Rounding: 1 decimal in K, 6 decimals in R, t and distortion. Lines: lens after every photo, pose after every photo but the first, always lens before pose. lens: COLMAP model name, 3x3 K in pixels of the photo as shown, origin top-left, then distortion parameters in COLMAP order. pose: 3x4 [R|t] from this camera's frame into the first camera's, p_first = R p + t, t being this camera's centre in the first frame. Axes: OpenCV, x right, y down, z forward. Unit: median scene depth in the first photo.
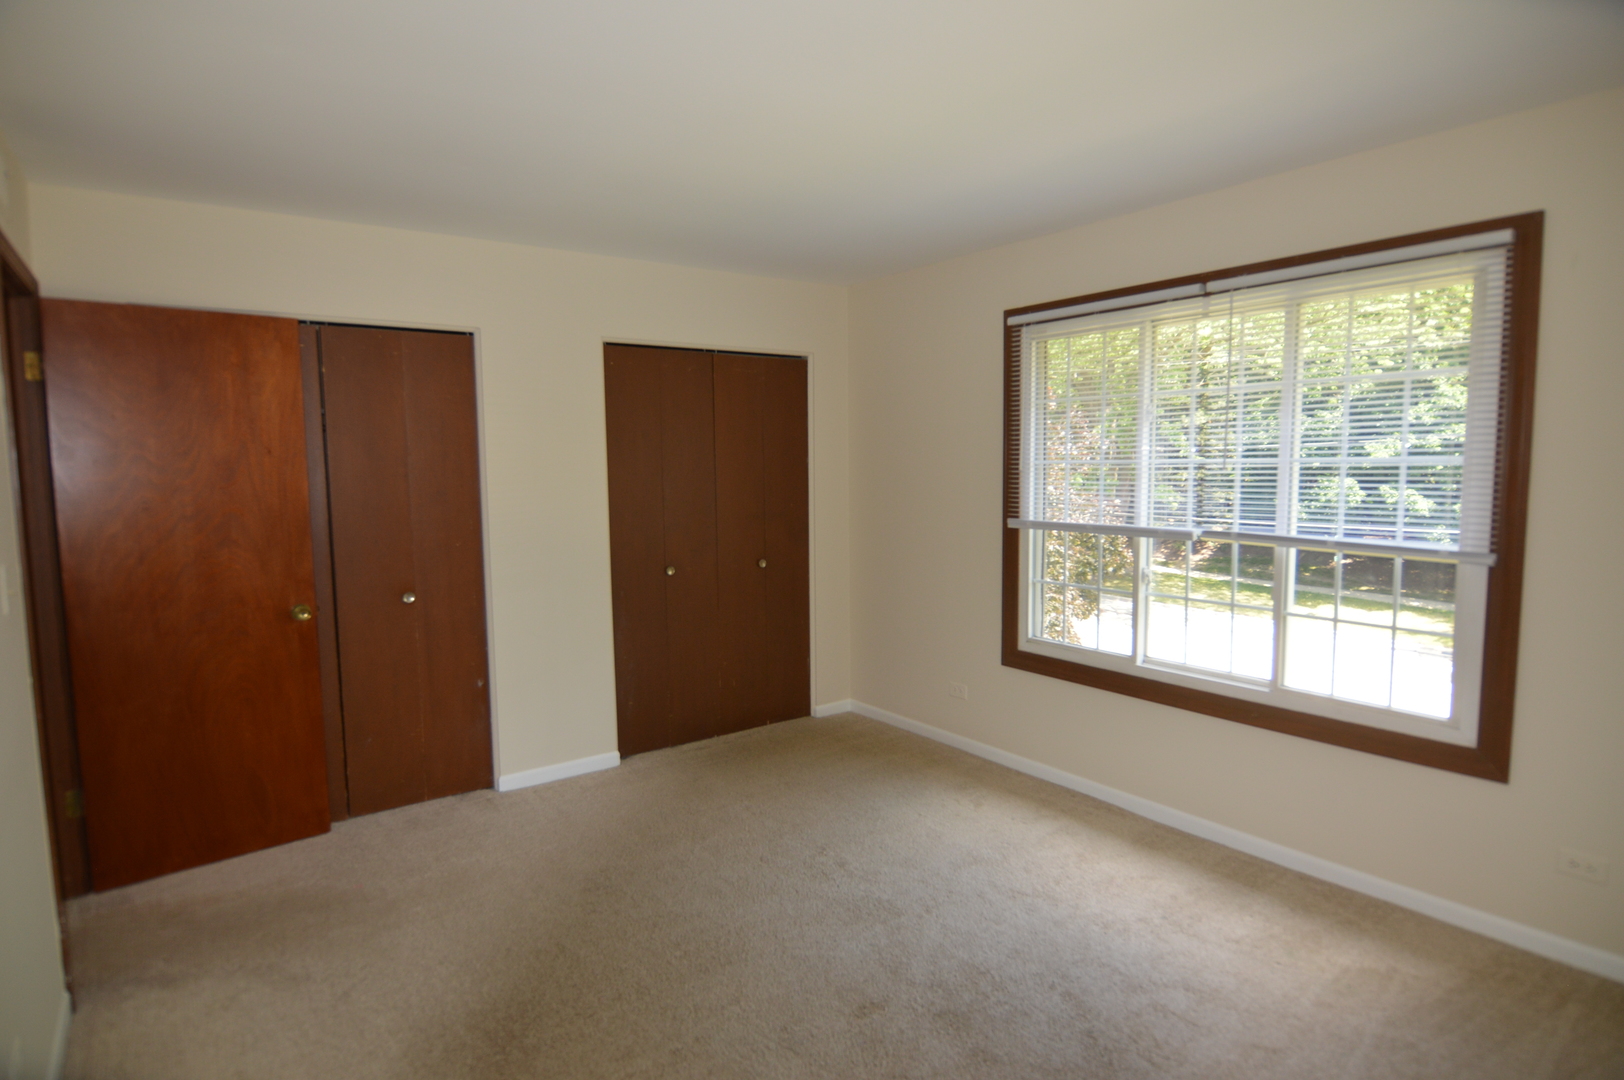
lens RADIAL K [[871.0, 0, 810.8], [0, 871.0, 545.6], [0, 0, 1]] dist [0.009918, -0.018834]
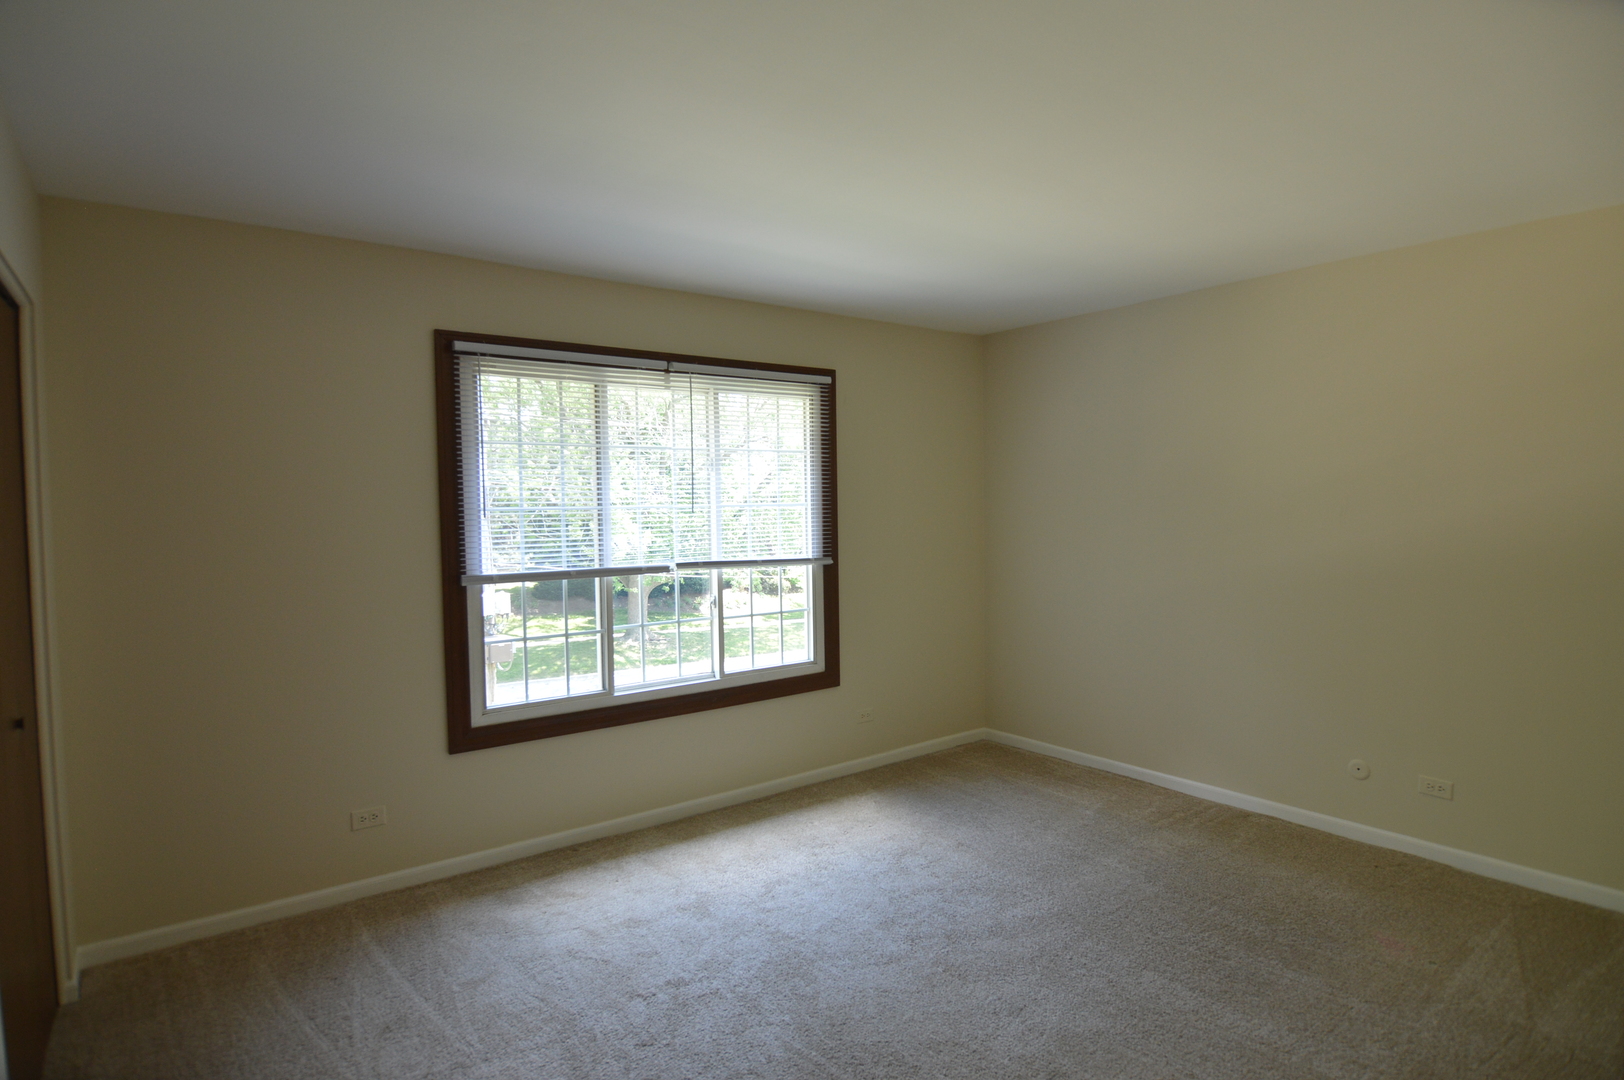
lens RADIAL K [[871.0, 0, 810.8], [0, 871.0, 545.6], [0, 0, 1]] dist [0.009918, -0.018834]
pose [[-0.007724, -0.034004, 0.999392, -0.809630], [0.112976, 0.992993, 0.034659, -0.066142], [-0.993568, 0.113175, -0.003828, 0.861368]]
